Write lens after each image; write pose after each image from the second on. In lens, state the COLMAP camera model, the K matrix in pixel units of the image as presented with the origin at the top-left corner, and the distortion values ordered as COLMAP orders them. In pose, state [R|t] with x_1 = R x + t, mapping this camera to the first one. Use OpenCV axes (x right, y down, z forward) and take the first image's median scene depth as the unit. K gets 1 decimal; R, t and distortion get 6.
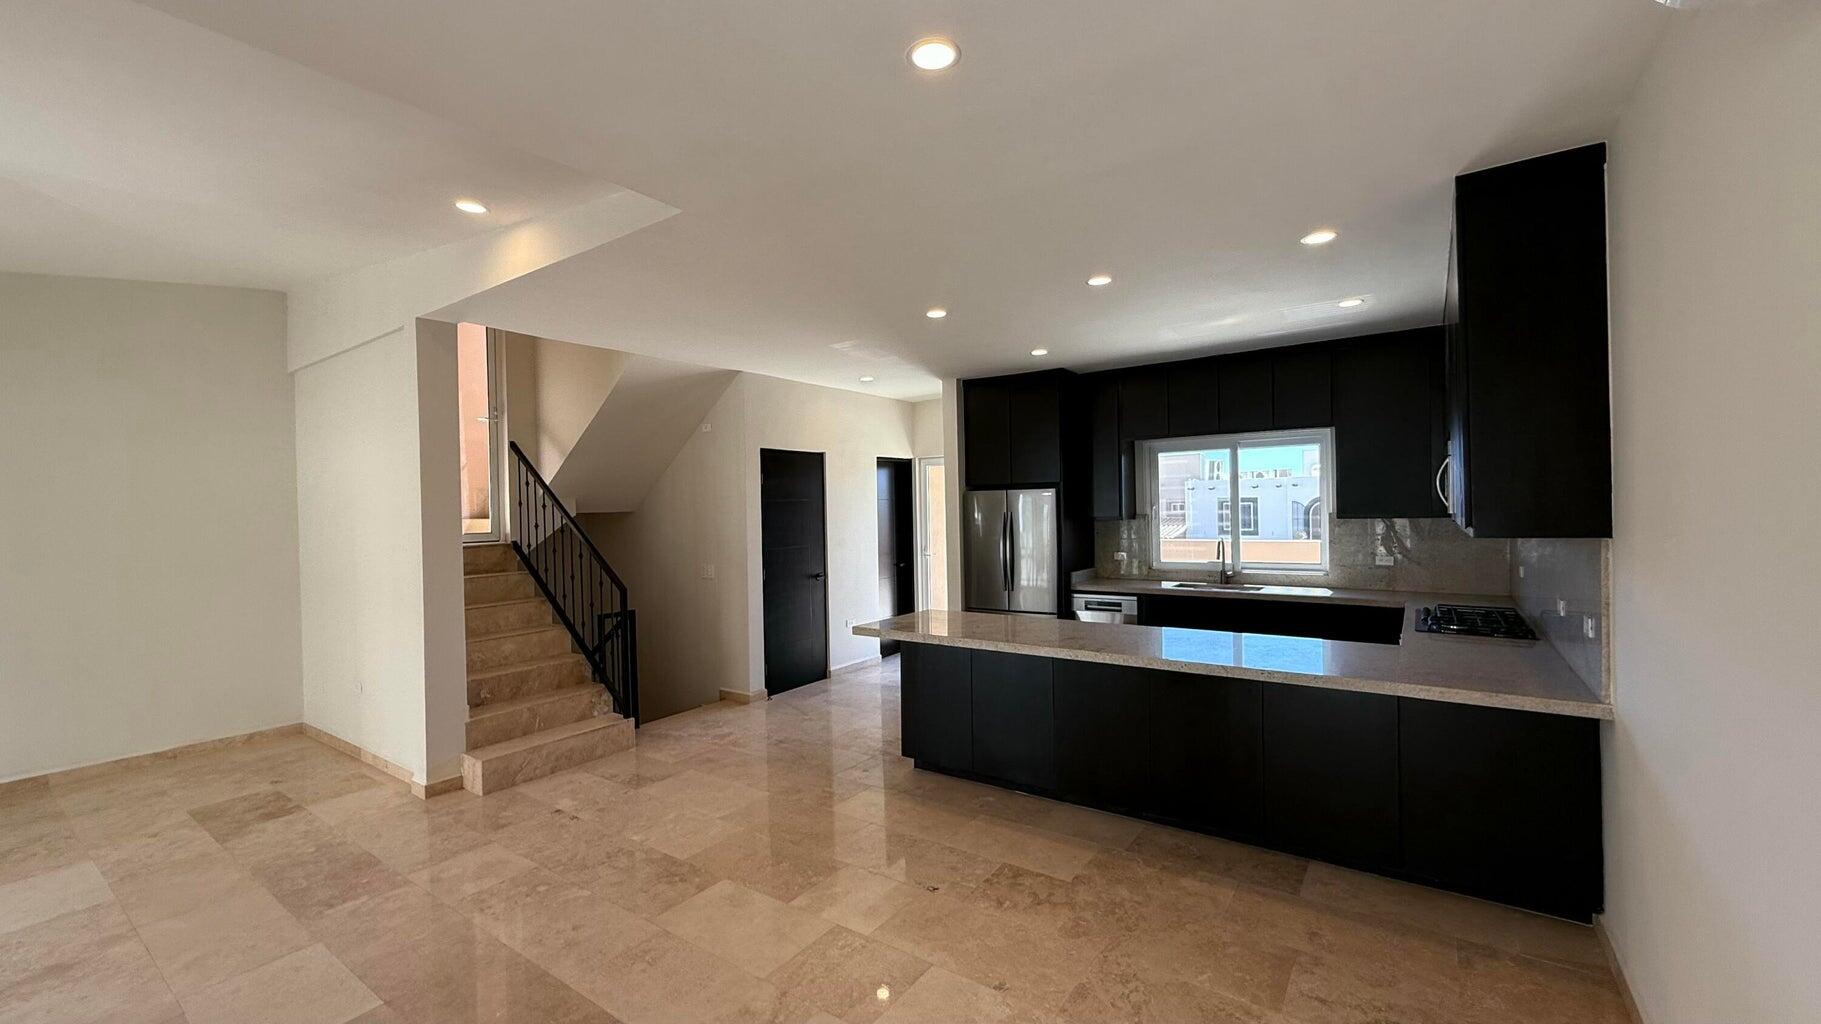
lens RADIAL K [[727.0, 0, 905.3], [0, 727.0, 511.4], [0, 0, 1]] dist [0.001023, -0.000146]
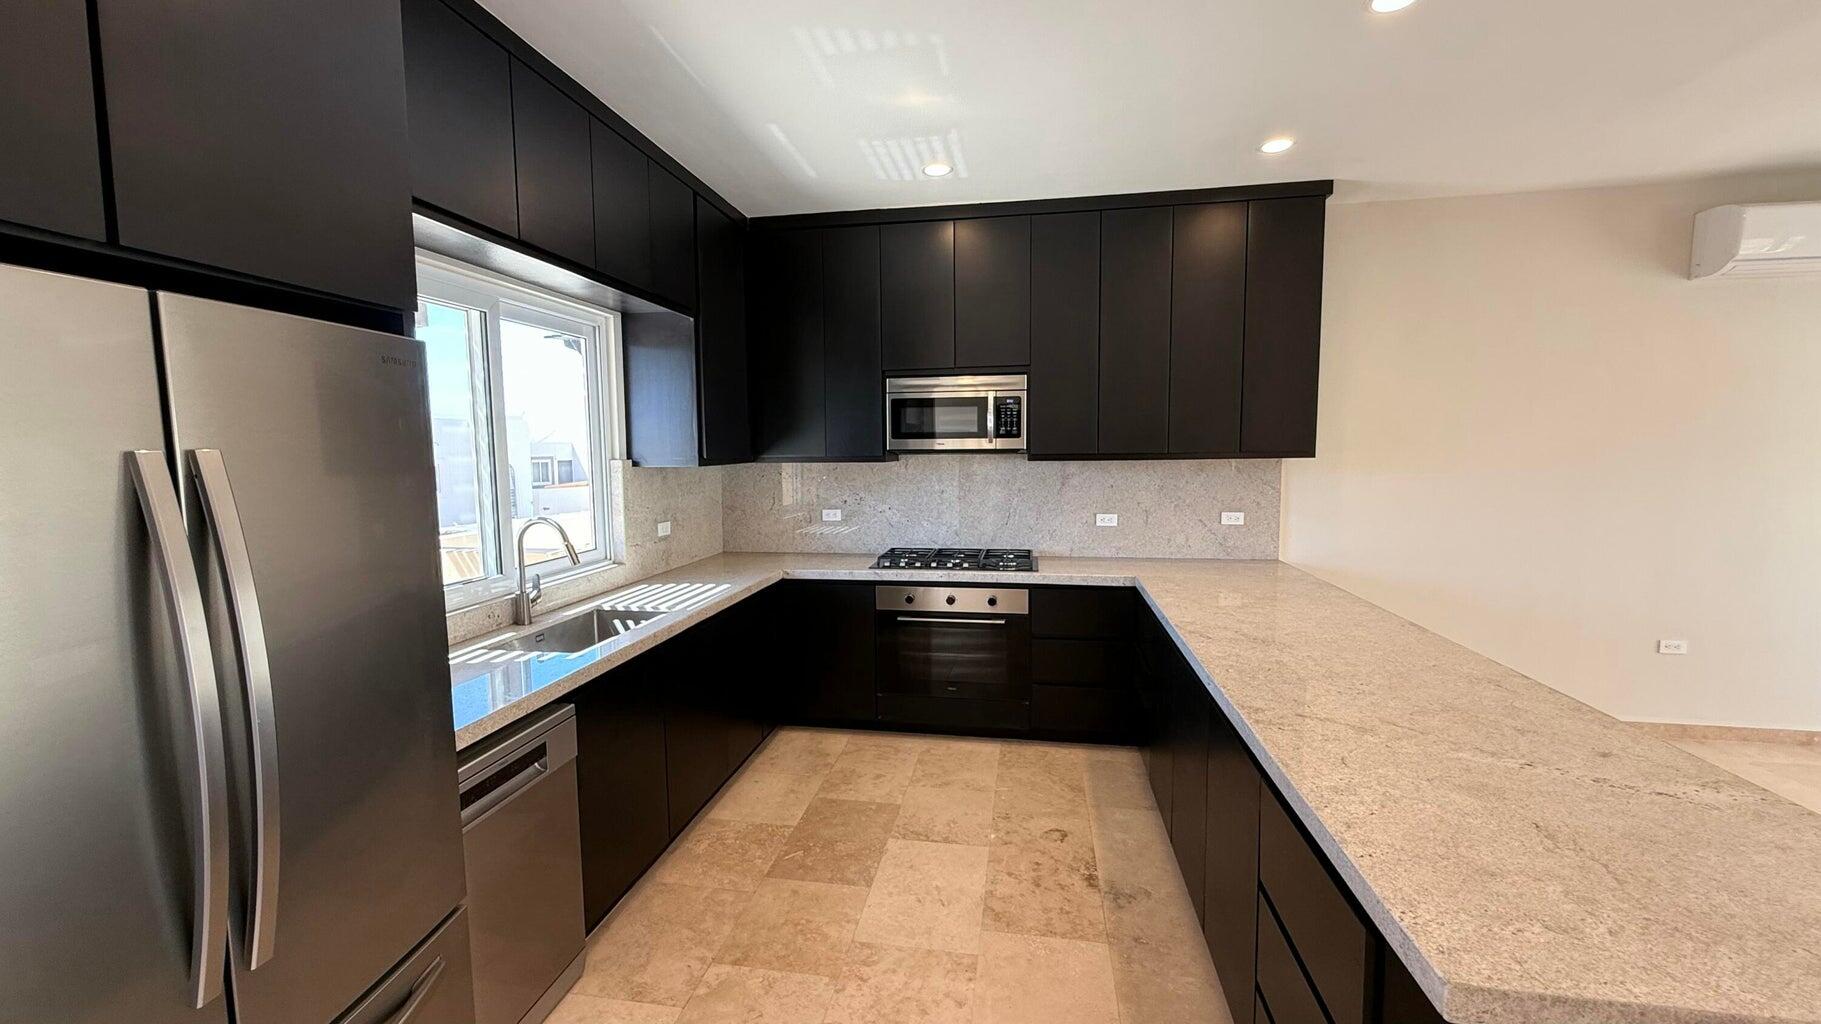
lens RADIAL K [[727.0, 0, 905.3], [0, 727.0, 511.4], [0, 0, 1]] dist [0.001023, -0.000146]
pose [[-0.440113, -0.054179, 0.896306, -0.049791], [0.027710, 0.996883, 0.073865, 0.005723], [-0.897515, 0.057345, -0.437240, 0.969028]]
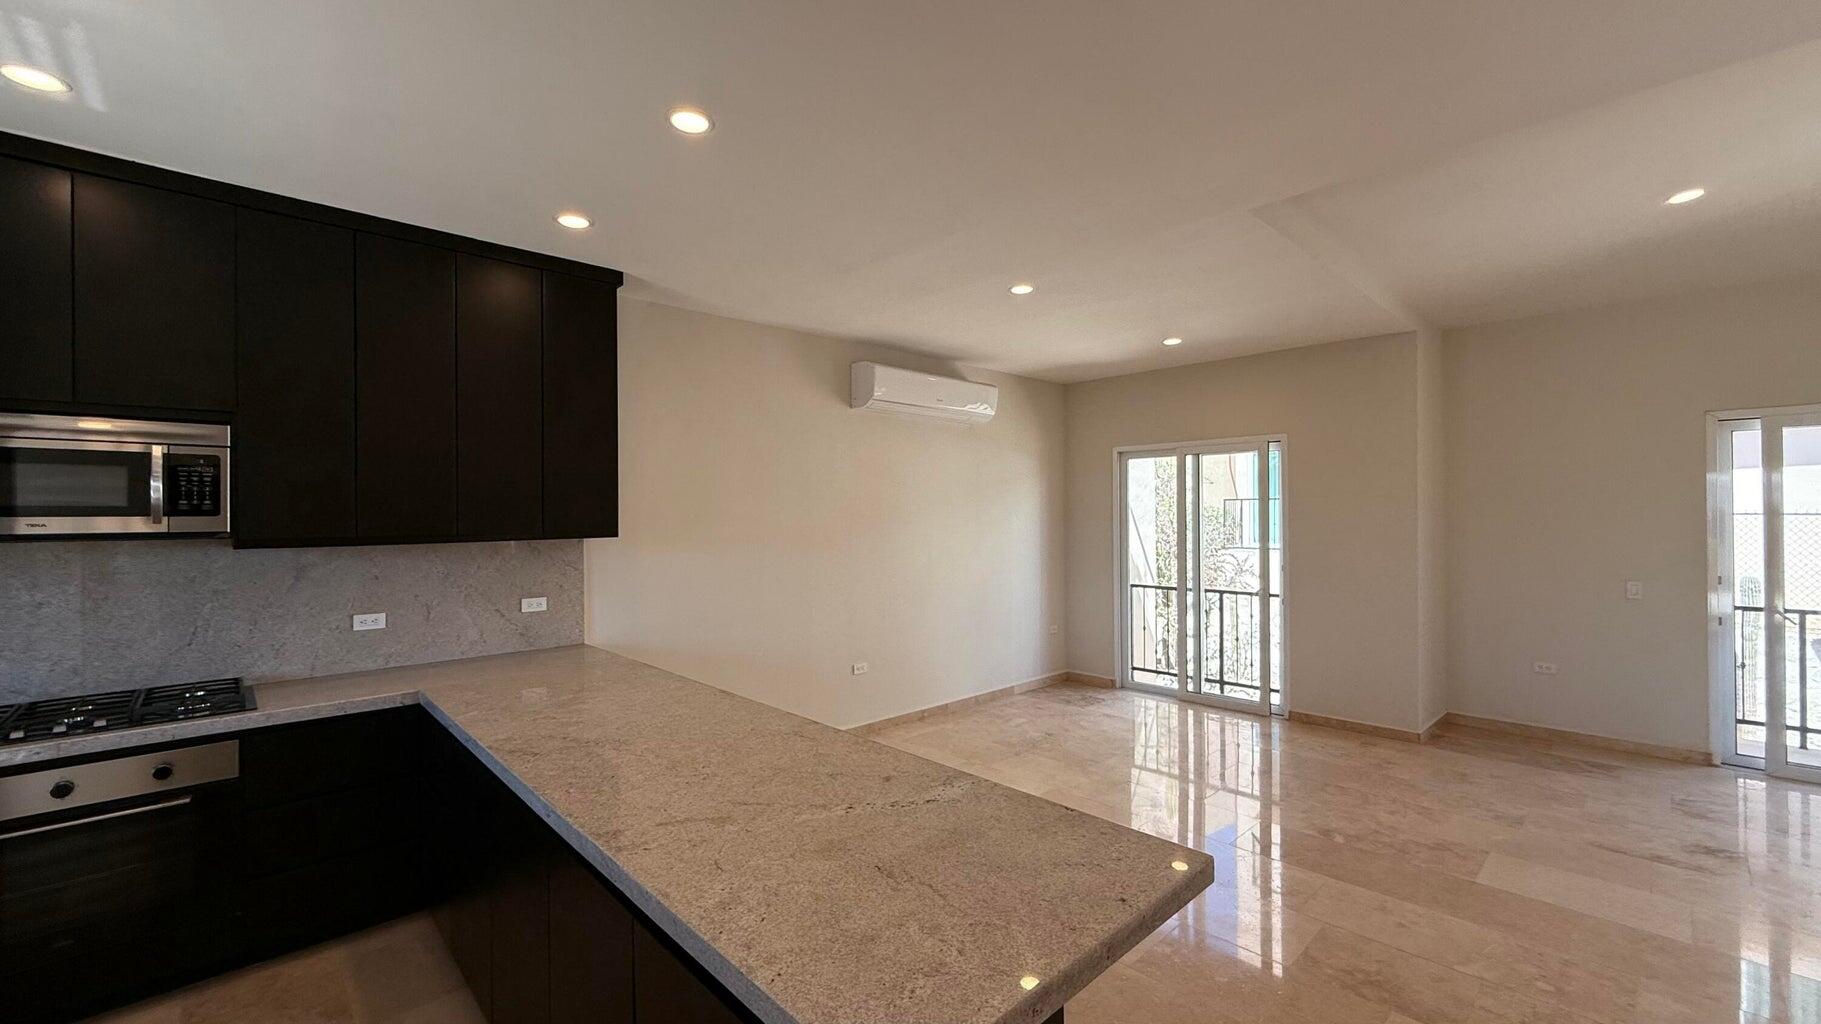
lens RADIAL K [[727.0, 0, 905.3], [0, 727.0, 511.4], [0, 0, 1]] dist [0.001023, -0.000146]
pose [[-0.982504, 0.030901, 0.183661, -0.004986], [0.031320, 0.999509, -0.000621, 0.001900], [-0.183590, 0.005142, -0.982989, 0.949439]]
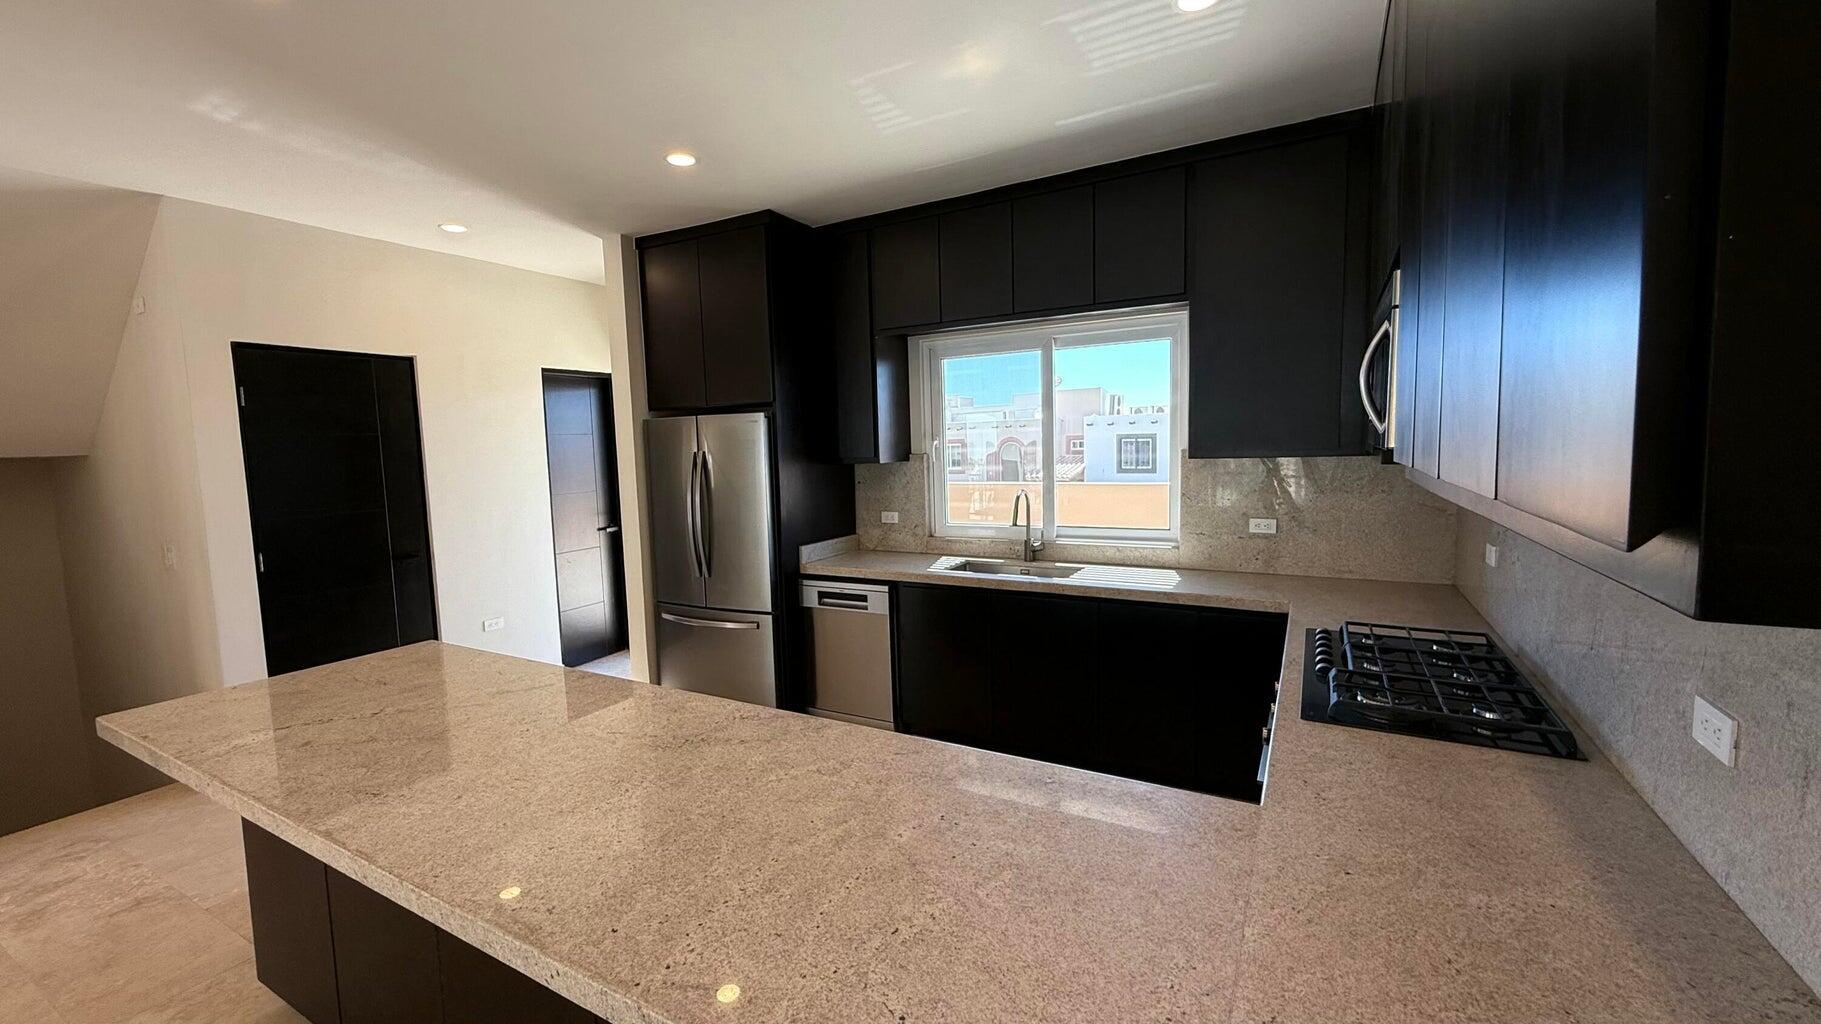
lens RADIAL K [[732.1, 0, 899.1], [0, 732.1, 510.4], [0, 0, 1]] dist [0.008079, 0.000097]
pose [[0.994925, -0.016102, 0.099319, 0.257762], [0.007951, 0.996606, 0.081933, 0.000883], [-0.100301, -0.080728, 0.991677, 0.367652]]
